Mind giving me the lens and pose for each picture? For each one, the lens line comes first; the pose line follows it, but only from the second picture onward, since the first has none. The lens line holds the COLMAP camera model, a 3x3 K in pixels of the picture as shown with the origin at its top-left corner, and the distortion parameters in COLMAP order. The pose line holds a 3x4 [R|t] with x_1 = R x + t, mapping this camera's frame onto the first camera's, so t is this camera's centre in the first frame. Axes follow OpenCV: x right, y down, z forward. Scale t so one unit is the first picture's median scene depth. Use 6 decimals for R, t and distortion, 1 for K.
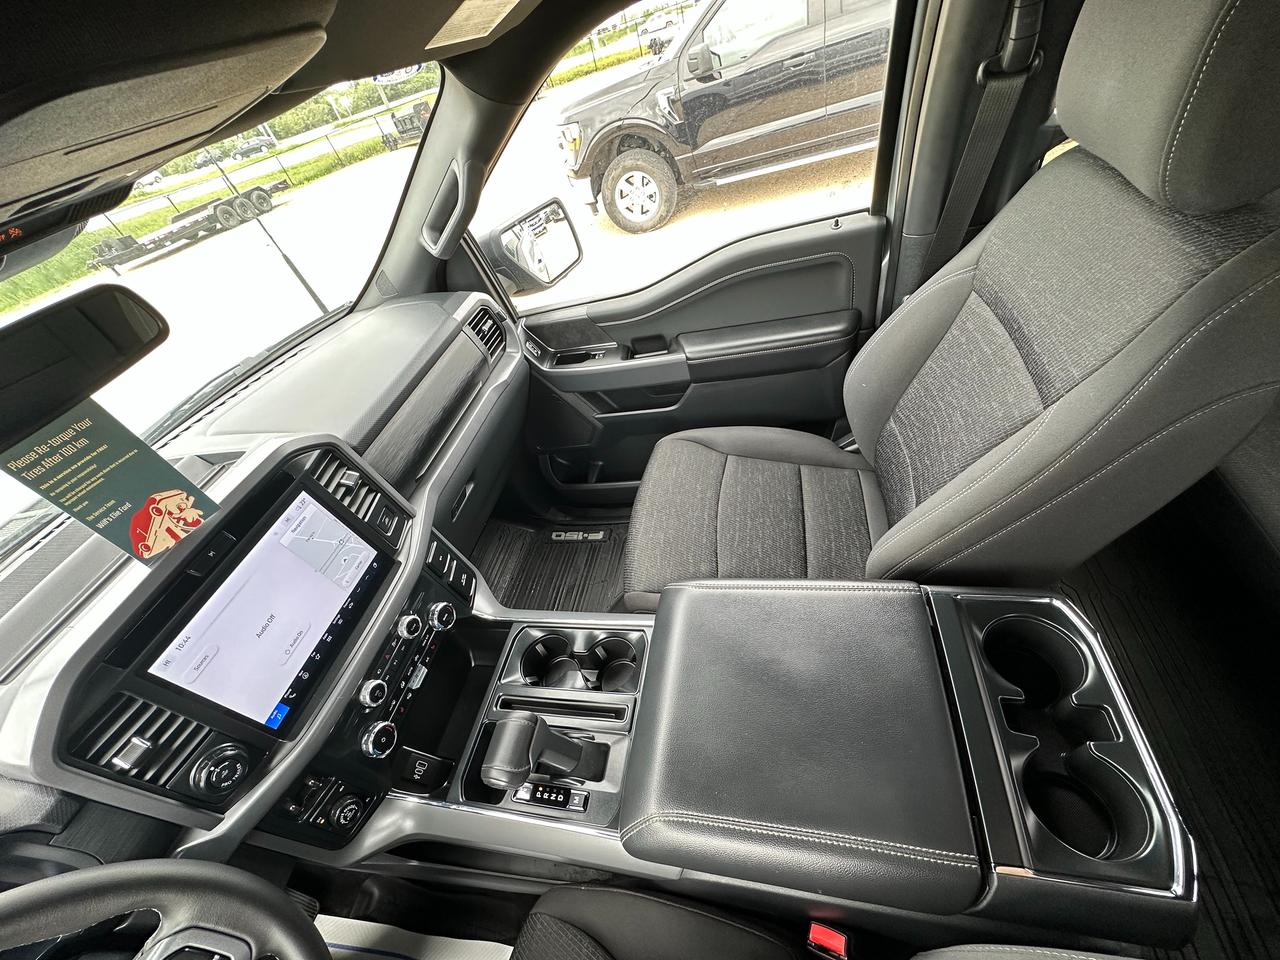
lens RADIAL K [[502.3, 0, 640.0], [0, 502.3, 480.0], [0, 0, 1]] dist [0.015230, -0.011985]
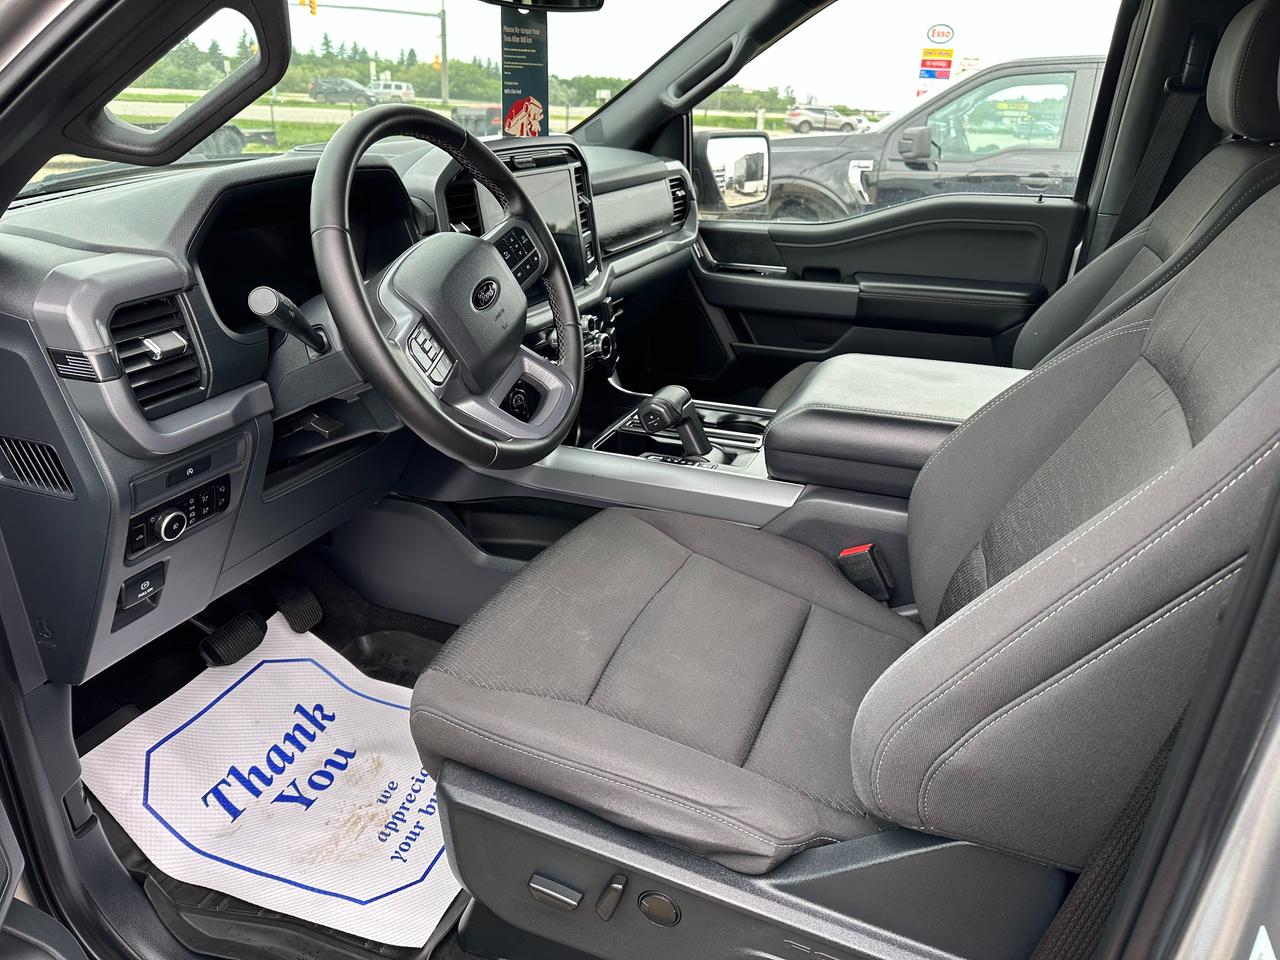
lens RADIAL K [[903.5, 0, 630.1], [0, 903.5, 481.8], [0, 0, 1]] dist [0.035453, -0.047907]
pose [[0.939776, 0.334034, -0.072411, -0.081683], [-0.339272, 0.885993, -0.316085, 0.911651], [-0.041427, 0.321616, 0.945963, -0.580716]]
